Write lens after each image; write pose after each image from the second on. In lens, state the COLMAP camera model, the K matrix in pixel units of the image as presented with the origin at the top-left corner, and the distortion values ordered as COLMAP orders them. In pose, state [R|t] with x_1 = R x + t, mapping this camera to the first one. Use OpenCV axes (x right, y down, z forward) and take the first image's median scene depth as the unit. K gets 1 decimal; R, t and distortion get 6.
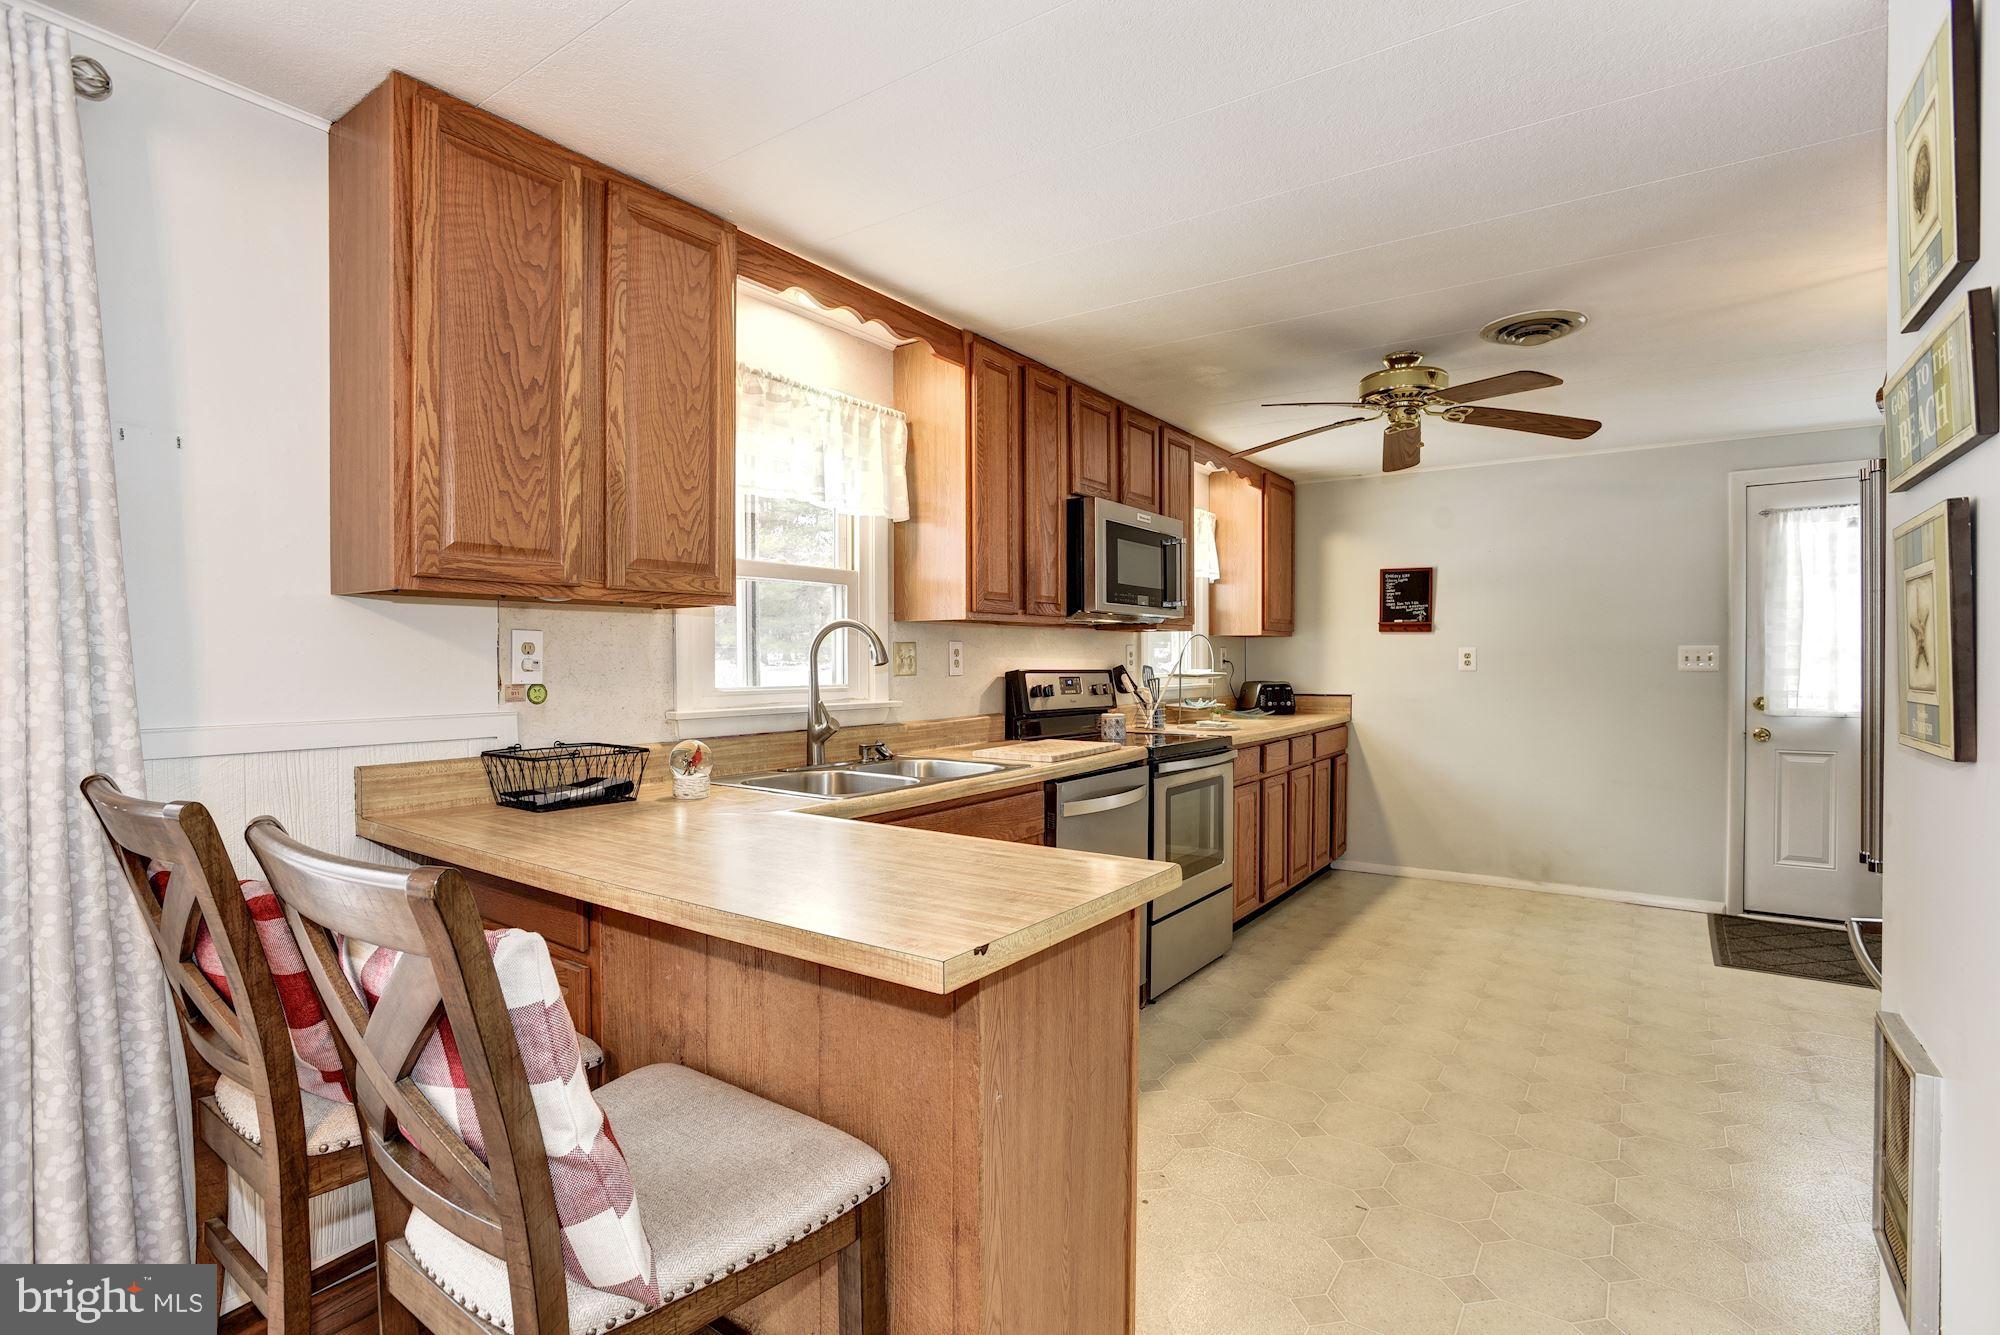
lens RADIAL K [[949.7, 0, 997.8], [0, 949.7, 675.9], [0, 0, 1]] dist [-0.044289, 0.017699]
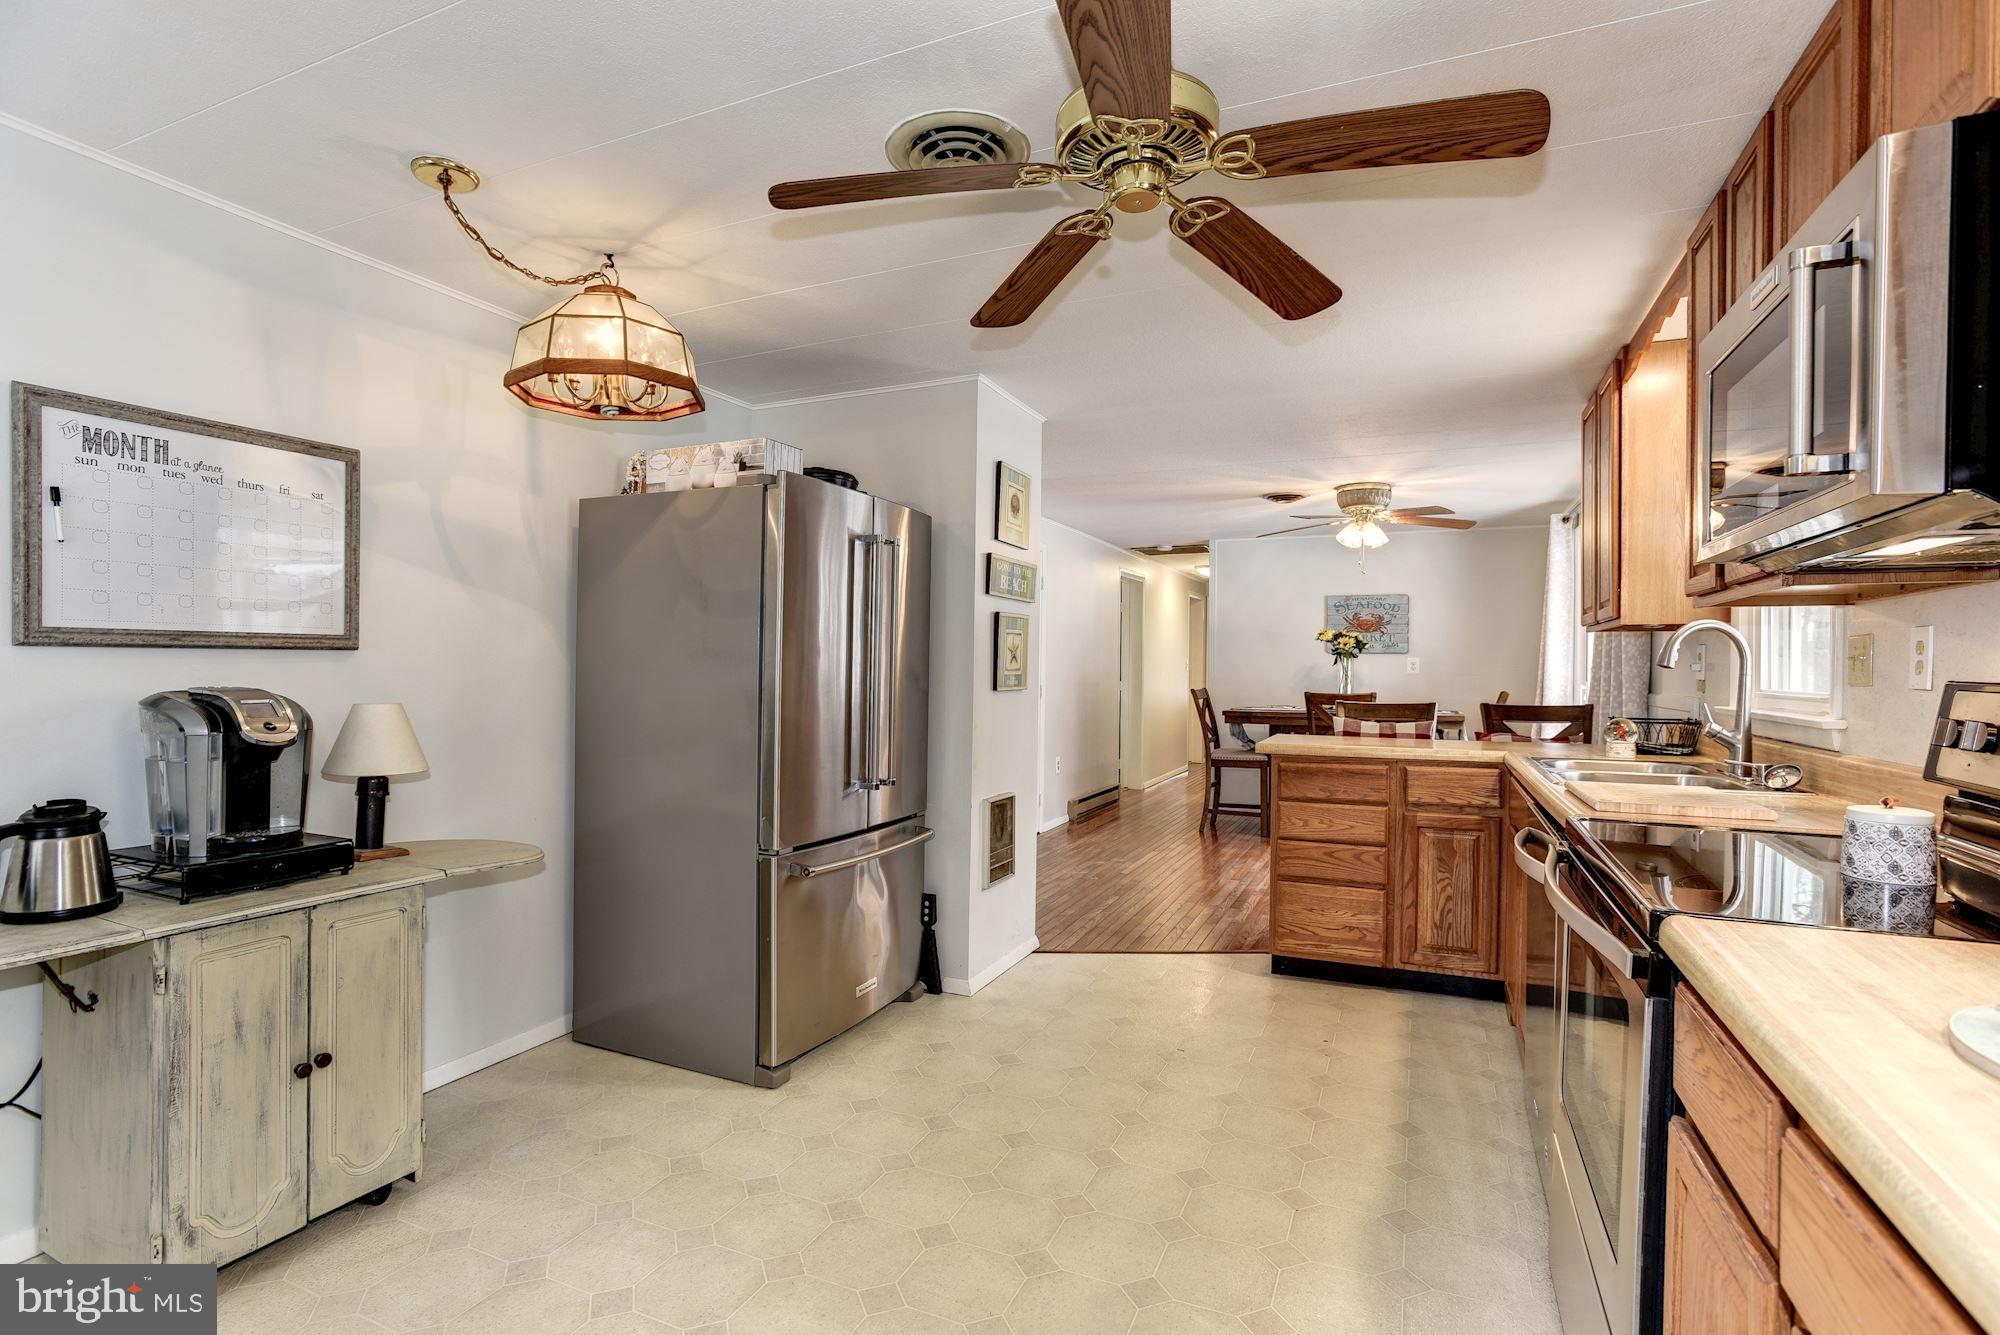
lens RADIAL K [[949.7, 0, 997.8], [0, 949.7, 675.9], [0, 0, 1]] dist [-0.044289, 0.017699]
pose [[-0.980843, -0.003023, -0.194774, 1.075162], [-0.008241, 0.999628, 0.025986, -0.033106], [0.194623, 0.027093, -0.980504, 2.660656]]
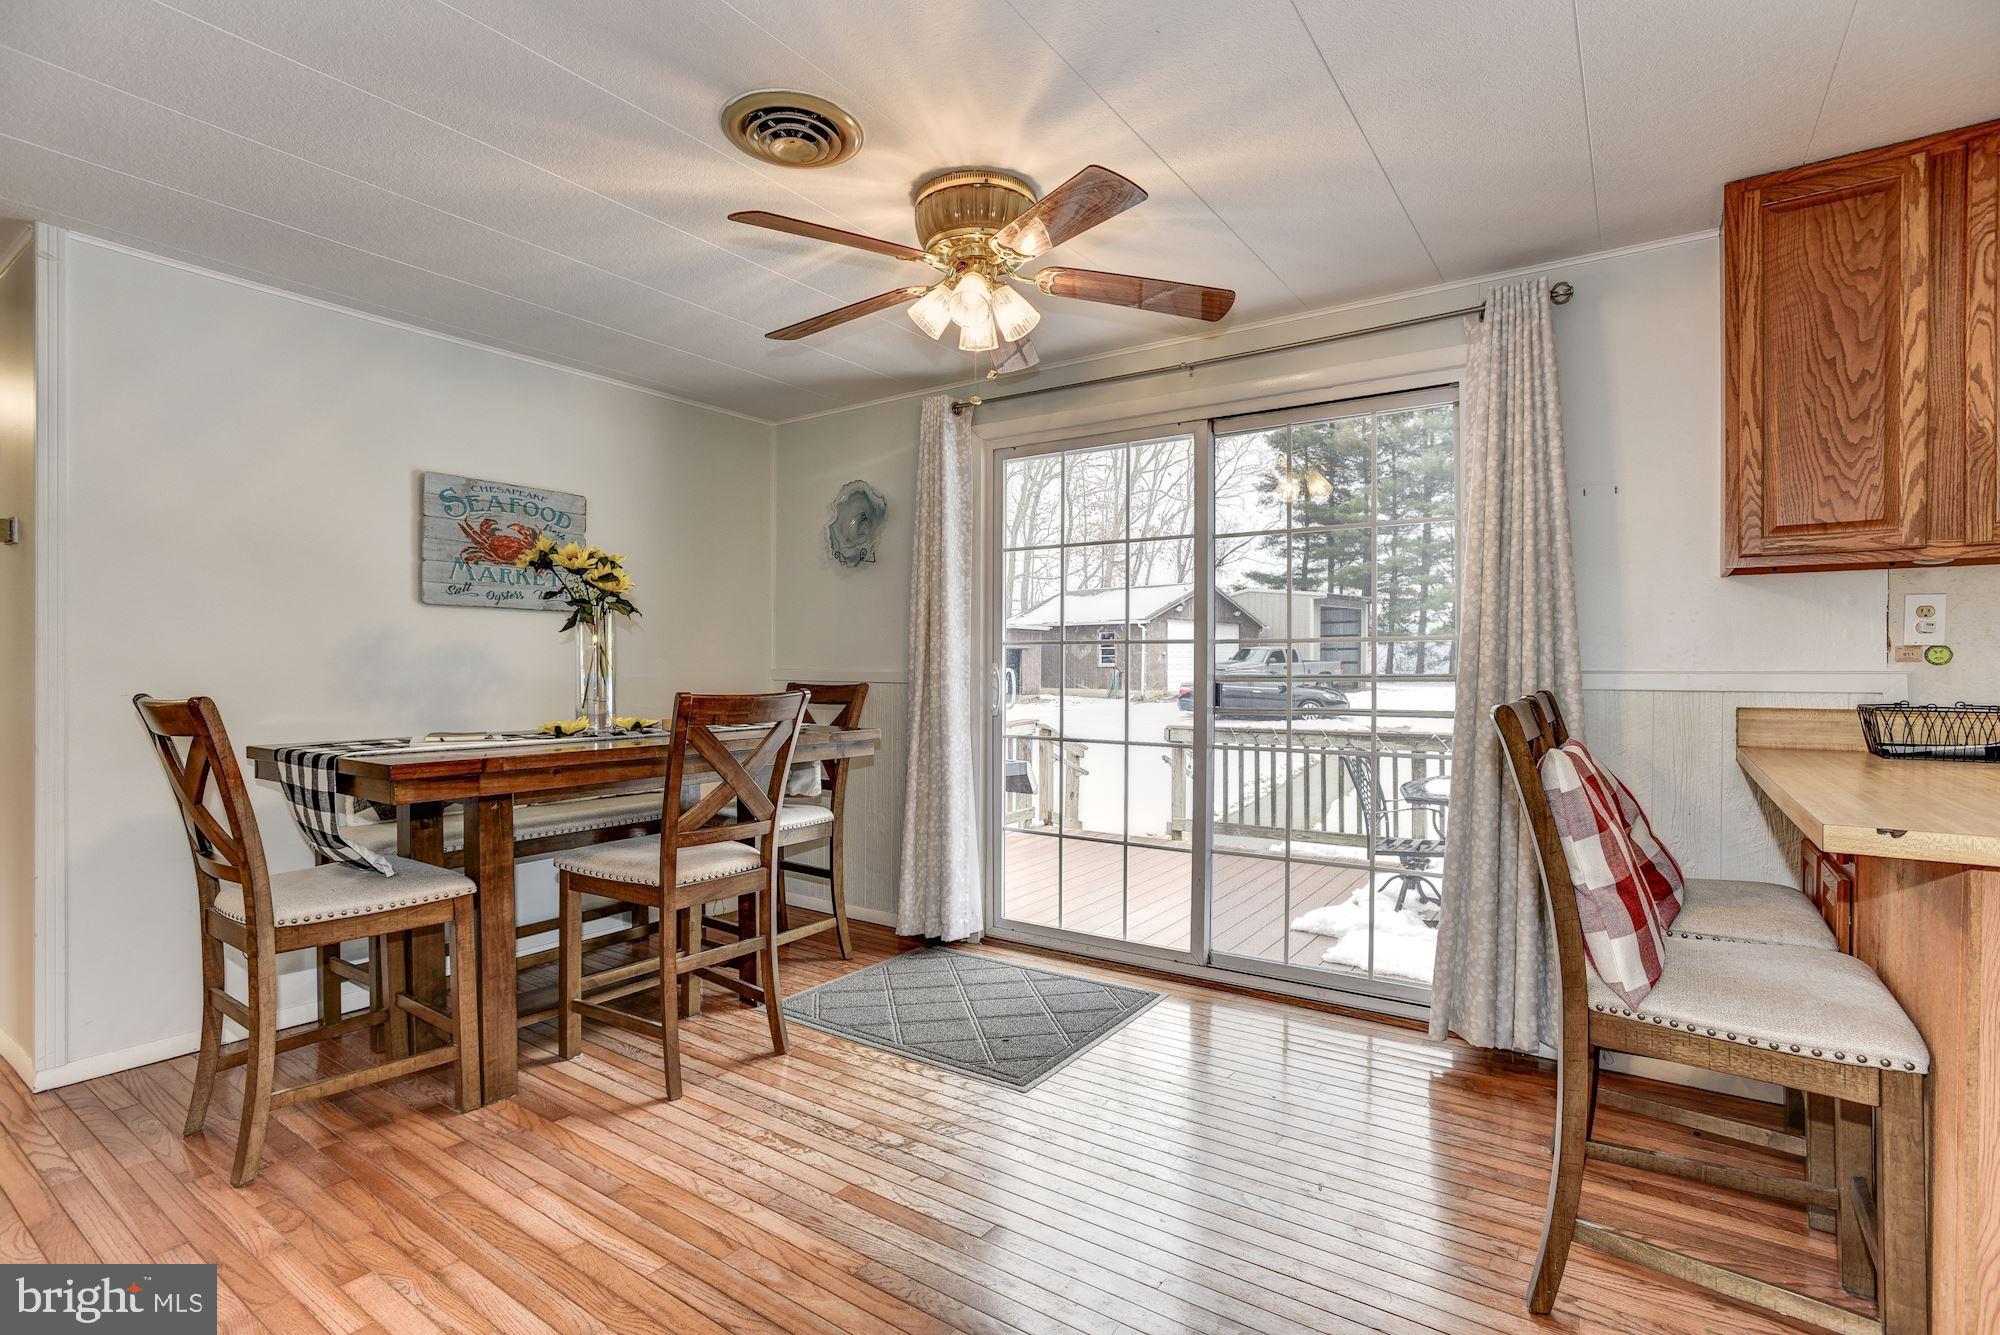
lens RADIAL K [[950.5, 0, 998.4], [0, 950.5, 676.0], [0, 0, 1]] dist [-0.067159, 0.037024]
pose [[0.008344, 0.009982, -0.999915, 0.614886], [-0.018270, 0.999785, 0.009828, 0.060906], [0.999798, 0.018186, 0.008524, -0.050159]]
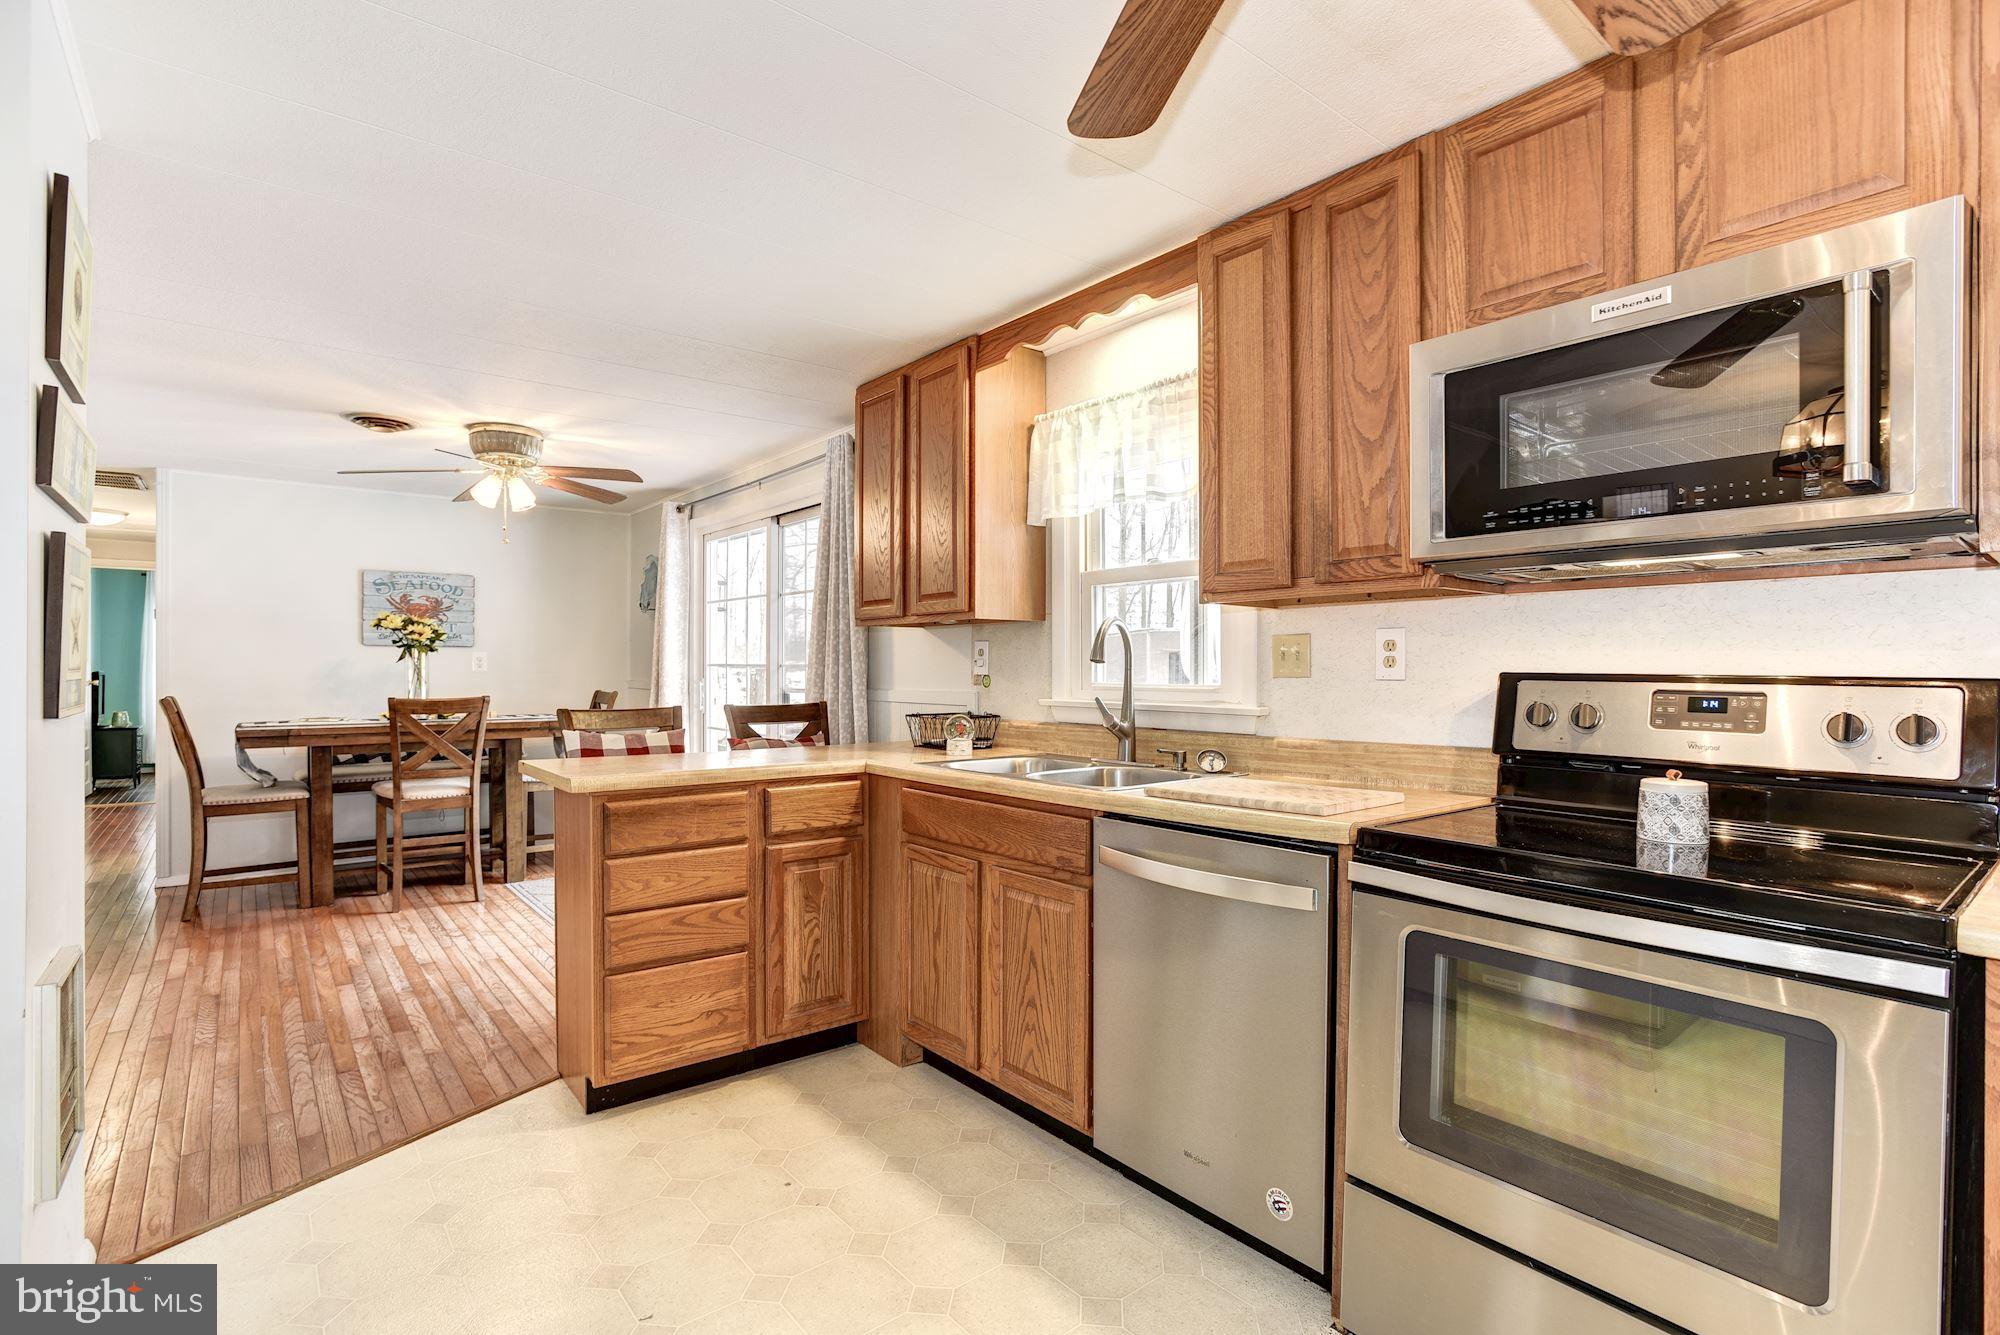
lens RADIAL K [[950.5, 0, 998.4], [0, 950.5, 676.0], [0, 0, 1]] dist [-0.067159, 0.037024]
pose [[-0.268360, 0.006691, -0.963295, 1.242159], [-0.018560, 0.999754, 0.012114, -0.011862], [0.963140, 0.021130, -0.268170, 1.721310]]
